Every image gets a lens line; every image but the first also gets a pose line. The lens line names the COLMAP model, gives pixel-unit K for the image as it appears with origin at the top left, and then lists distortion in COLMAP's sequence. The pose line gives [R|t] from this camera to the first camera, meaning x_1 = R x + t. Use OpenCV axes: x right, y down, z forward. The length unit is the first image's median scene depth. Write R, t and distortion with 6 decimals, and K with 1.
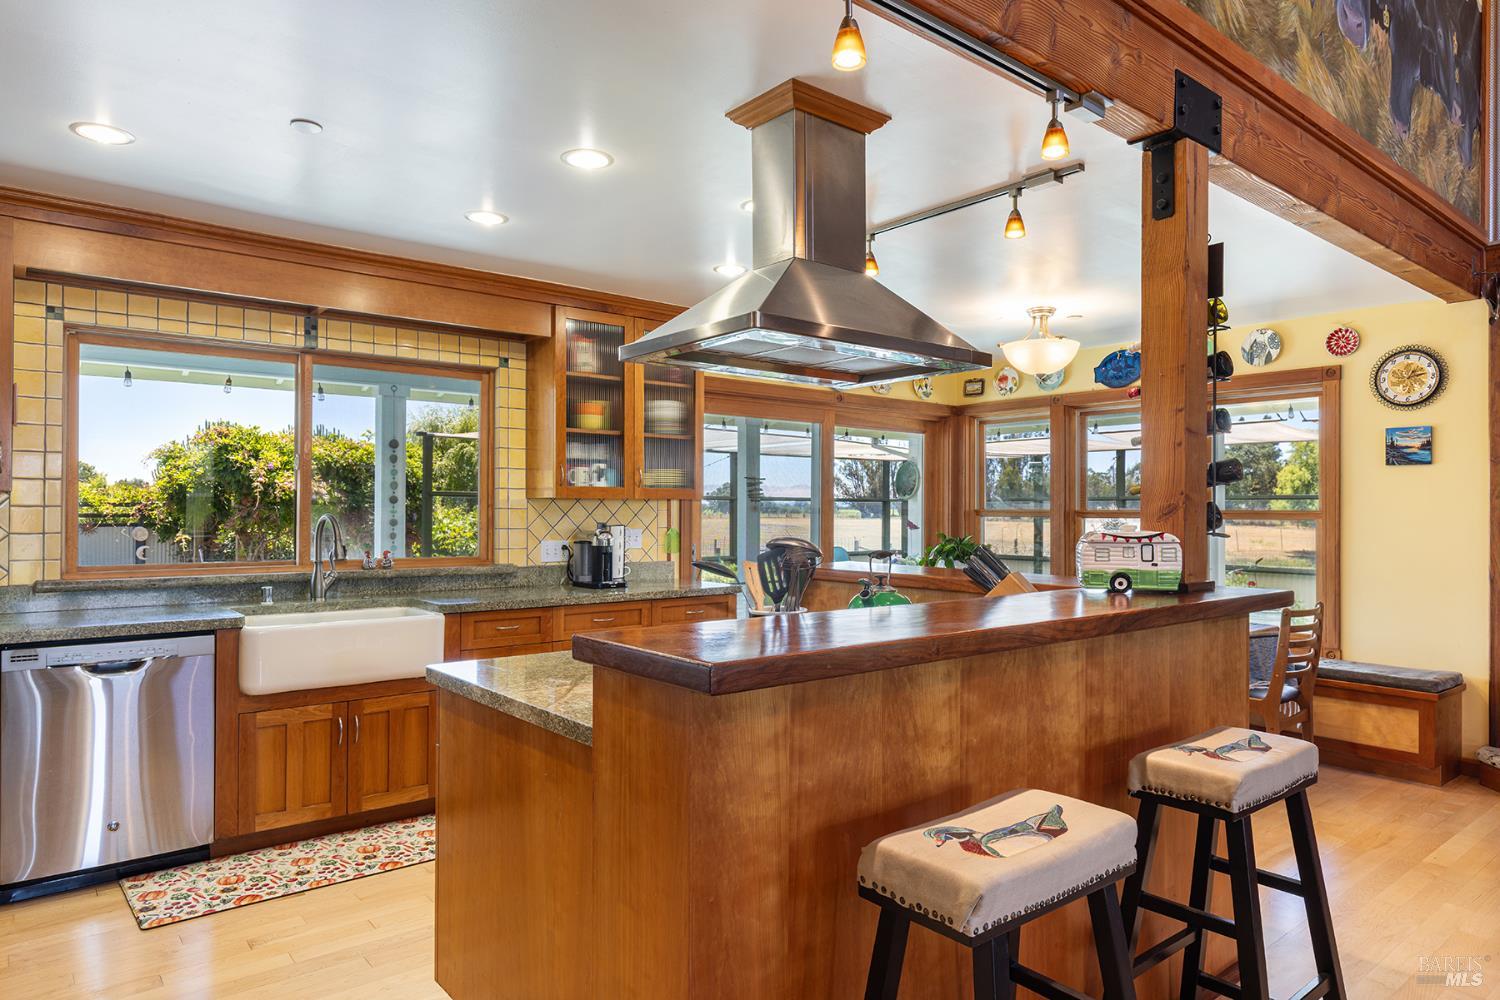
lens RADIAL K [[920.5, 0, 750.0], [0, 920.5, 500.0], [0, 0, 1]] dist [-0.001176, -0.000523]
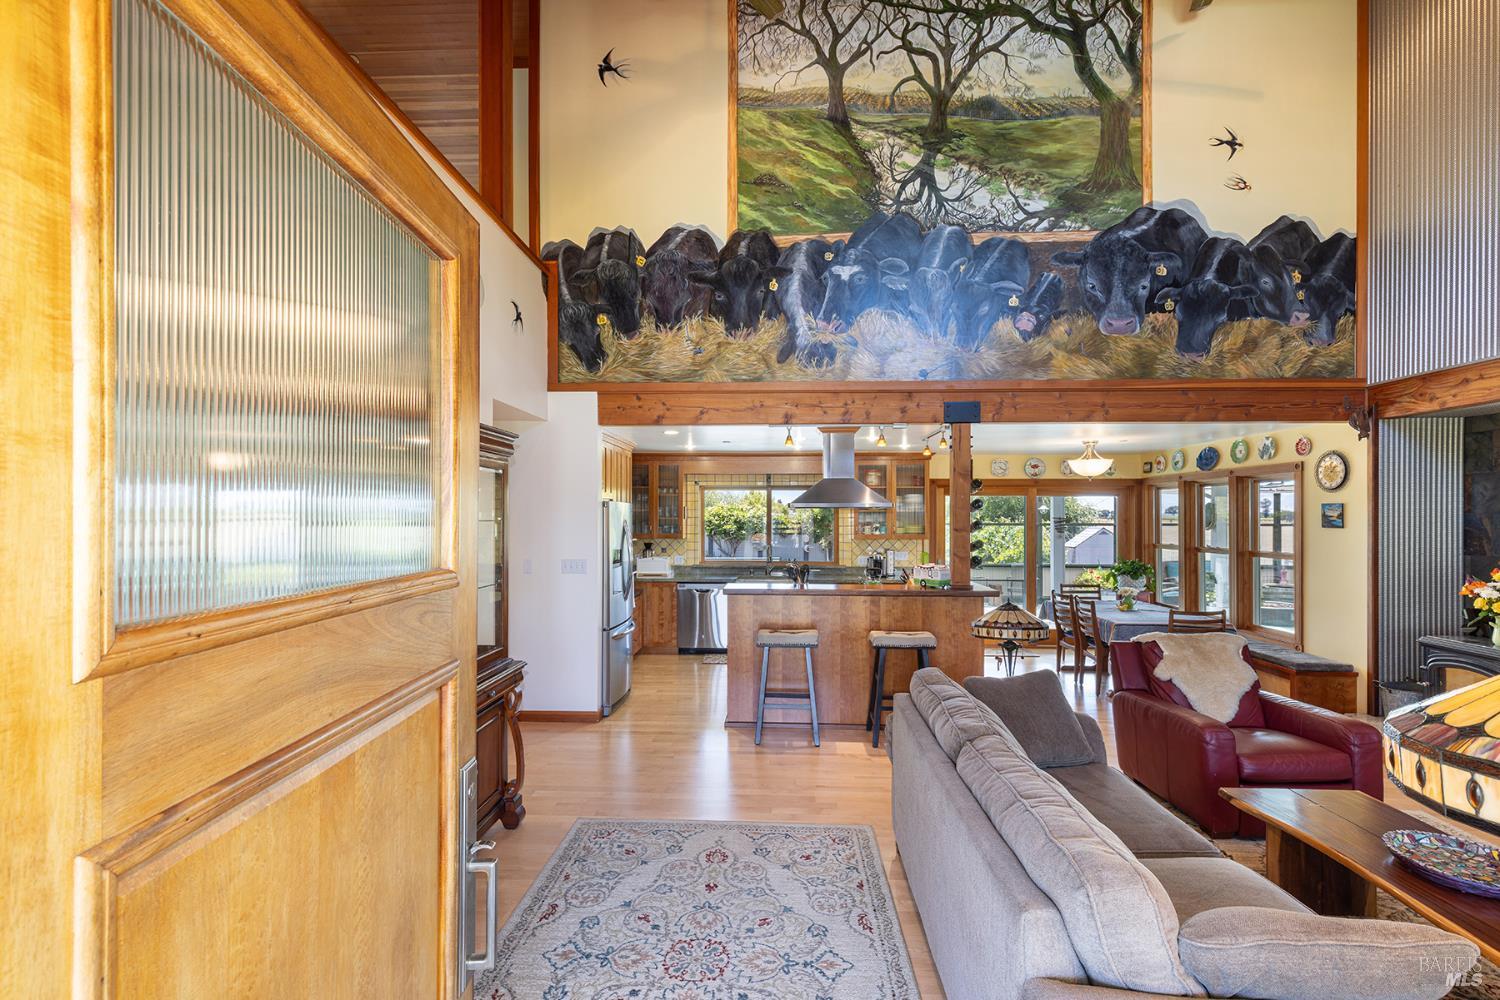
lens RADIAL K [[689.5, 0, 750.7], [0, 689.5, 507.7], [0, 0, 1]] dist [0.003174, 0.000353]
pose [[0.737594, -0.009681, -0.675176, 0.920362], [0.008863, 0.999950, -0.004655, -0.088883], [0.675187, -0.002551, 0.737642, -0.605626]]
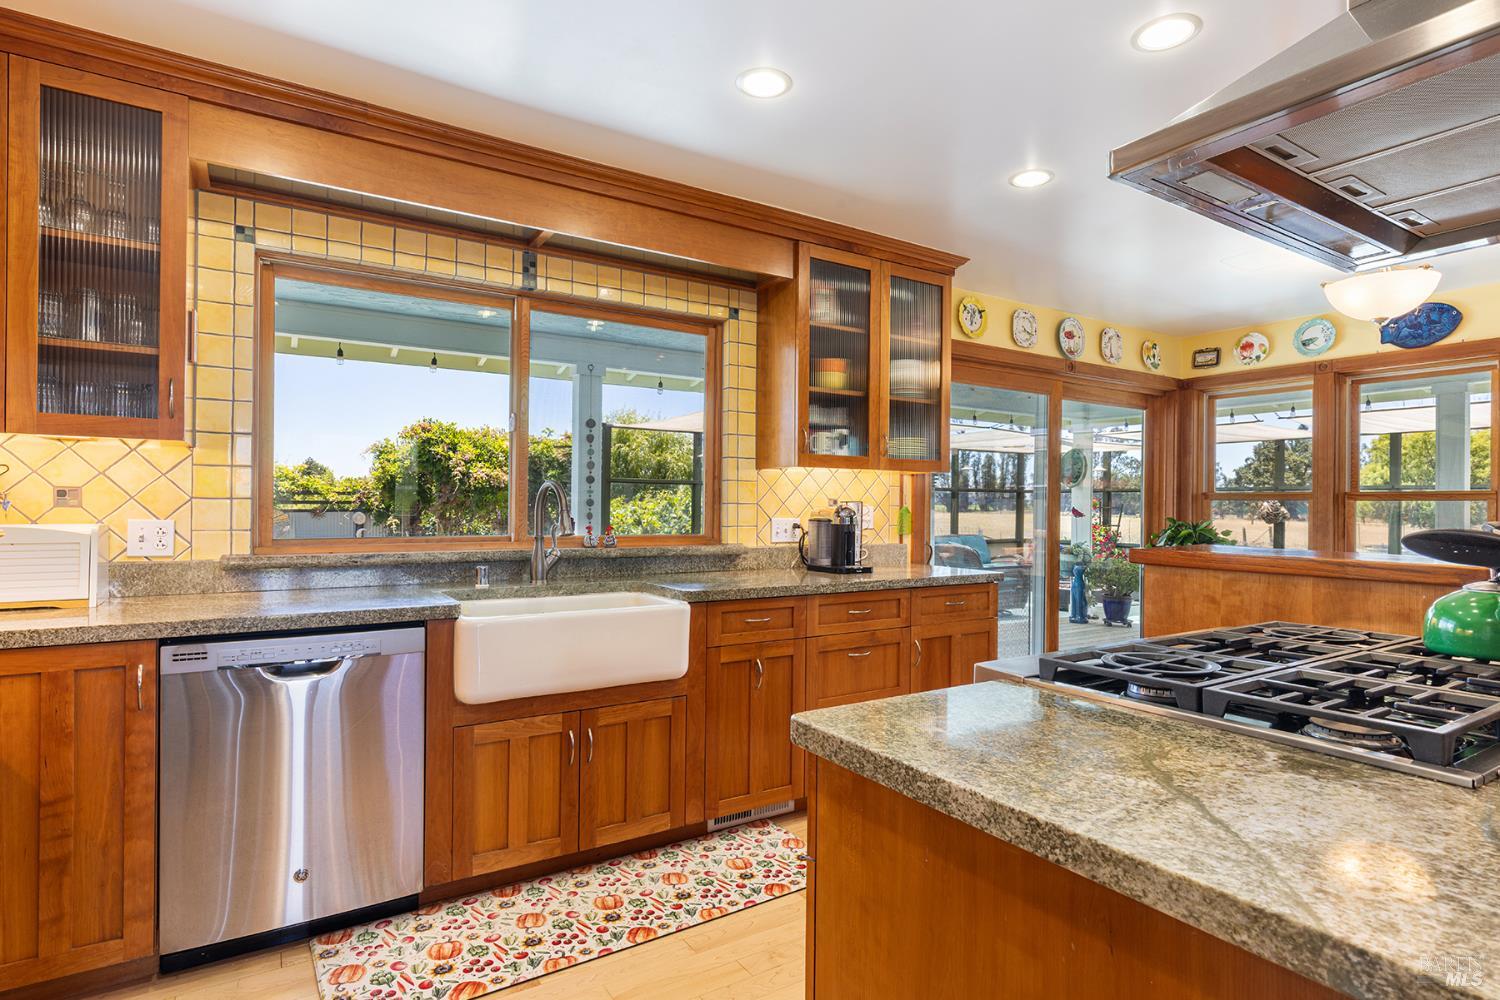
lens RADIAL K [[777.3, 0, 750.0], [0, 777.3, 500.0], [0, 0, 1]] dist [-0.002823, -0.000592]
pose [[0.992435, 0.004884, -0.122672, -0.184475], [-0.004346, 0.999980, 0.004650, 0.027859], [0.122693, -0.004081, 0.992436, 0.307838]]
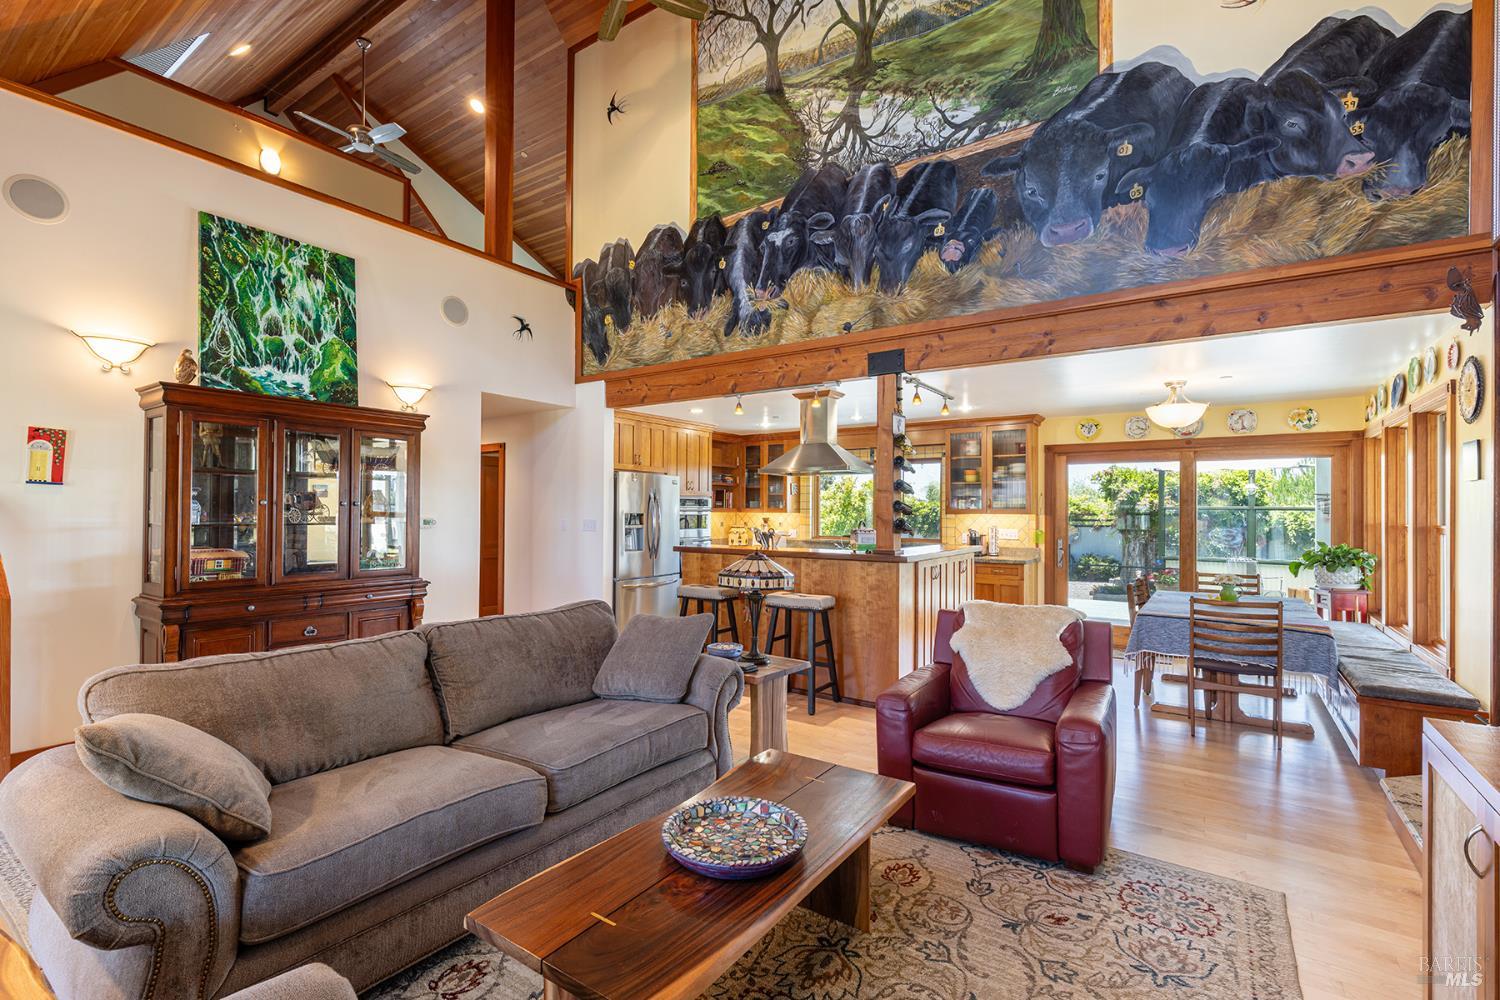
lens RADIAL K [[677.0, 0, 750.0], [0, 677.0, 500.0], [0, 0, 1]] dist [0.002846, 0.000153]
pose [[0.270109, -0.019024, -0.962642, 1.407076], [0.007528, 0.999816, -0.017646, -0.013155], [0.962800, -0.002480, 0.270202, 0.086948]]
